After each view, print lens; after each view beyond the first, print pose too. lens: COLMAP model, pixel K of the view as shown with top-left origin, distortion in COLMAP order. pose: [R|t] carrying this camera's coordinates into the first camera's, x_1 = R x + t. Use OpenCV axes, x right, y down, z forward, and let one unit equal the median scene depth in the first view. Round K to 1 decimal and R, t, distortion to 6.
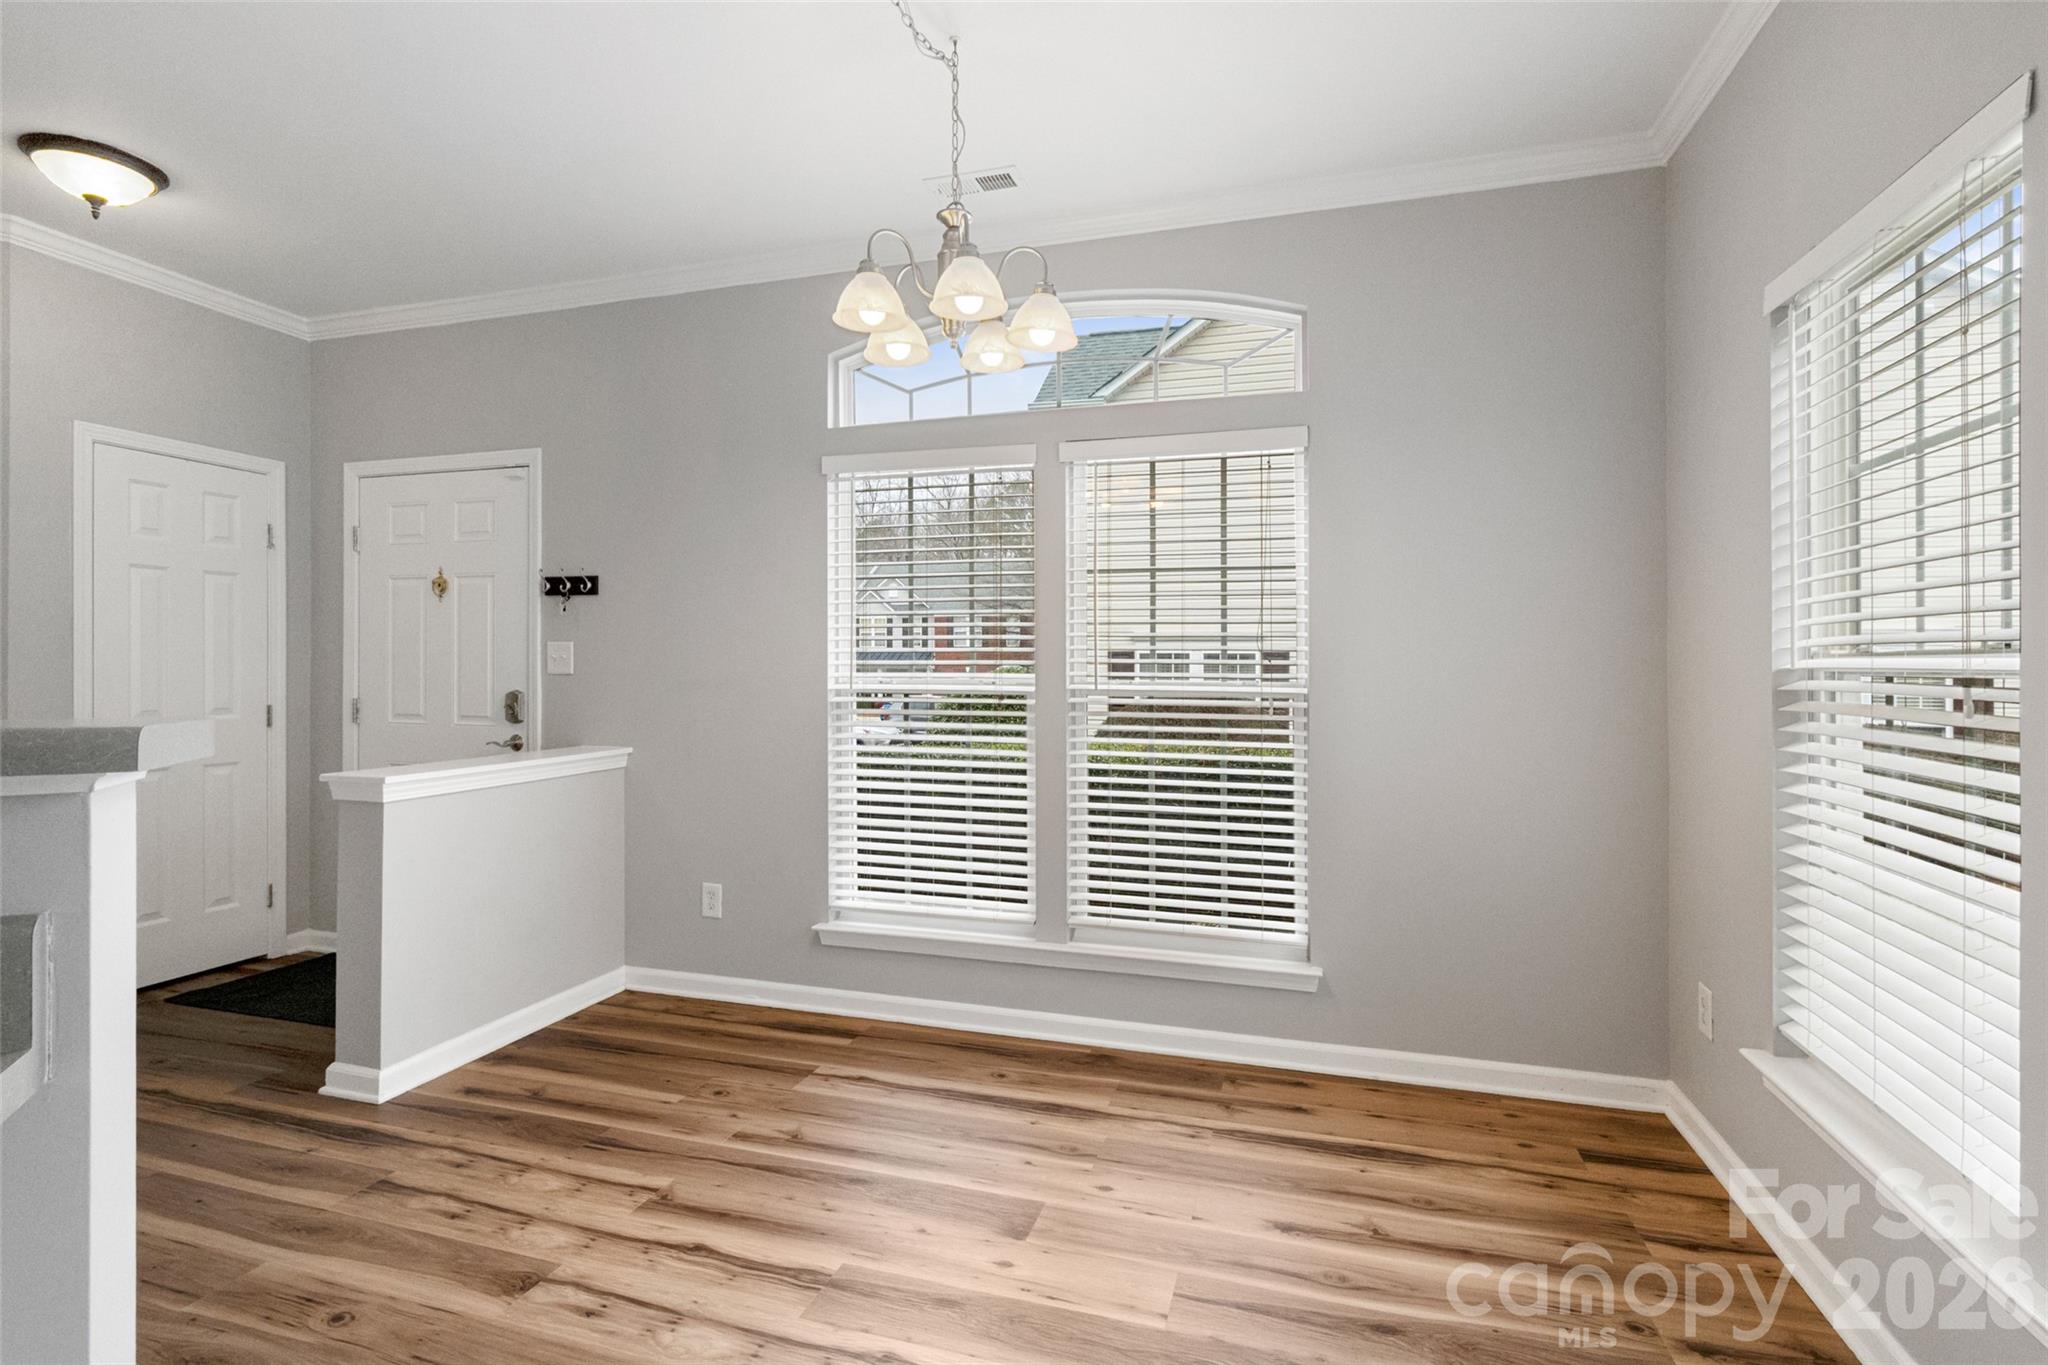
lens RADIAL K [[959.2, 0, 1016.6], [0, 959.2, 685.7], [0, 0, 1]] dist [0.001421, 0.000705]
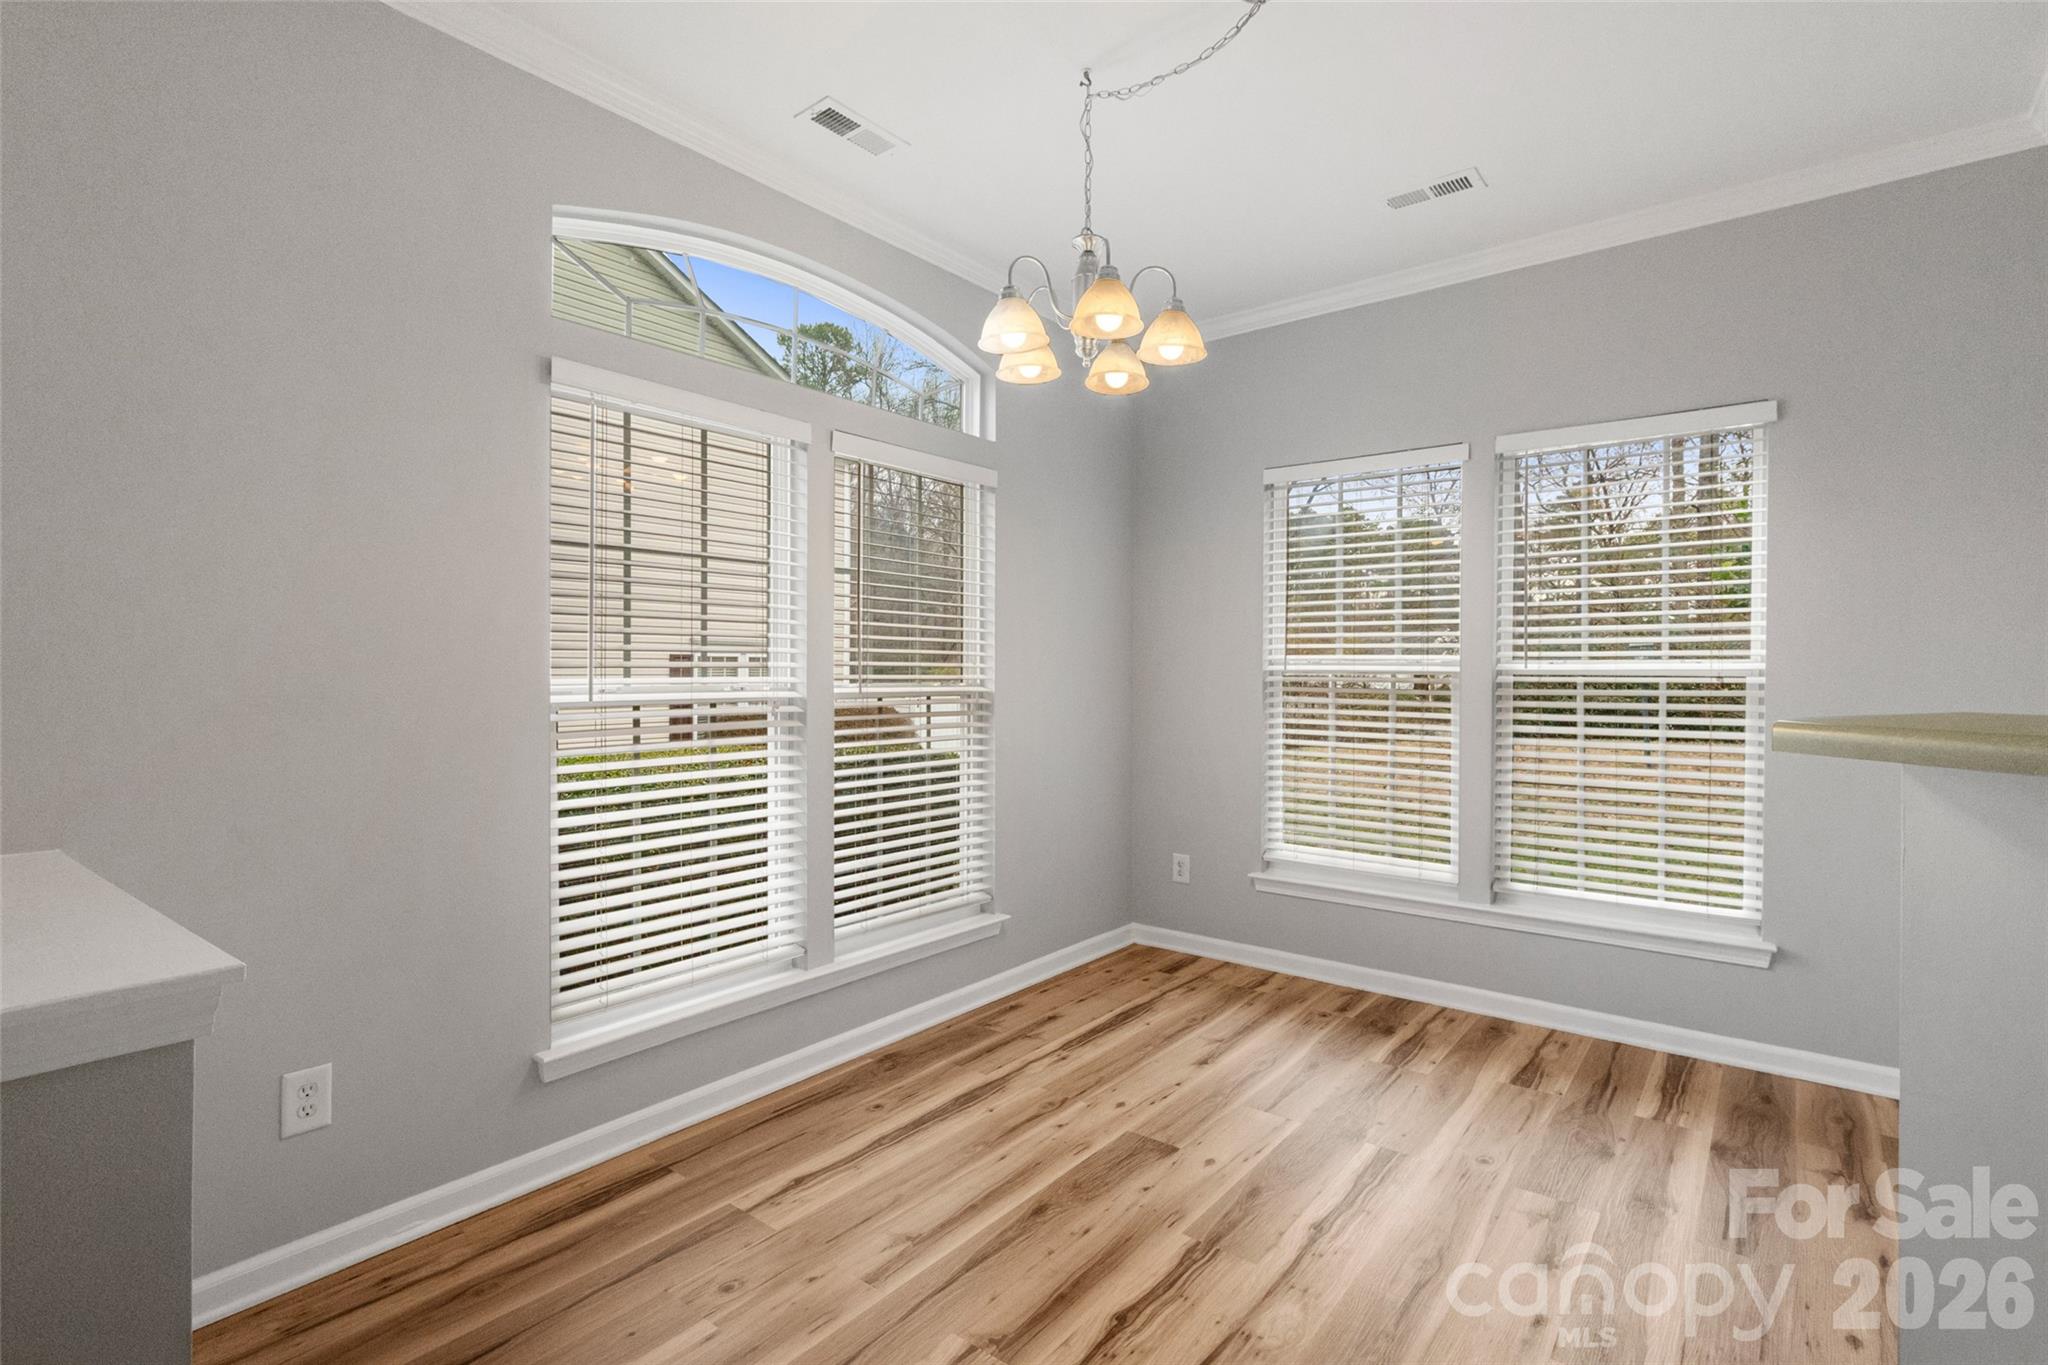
lens RADIAL K [[959.2, 0, 1016.6], [0, 959.2, 685.7], [0, 0, 1]] dist [0.001421, 0.000705]
pose [[0.372344, -0.015429, 0.927966, -0.794067], [0.018404, 0.999788, 0.009238, -0.010569], [-0.927912, 0.013639, 0.372549, 0.497618]]
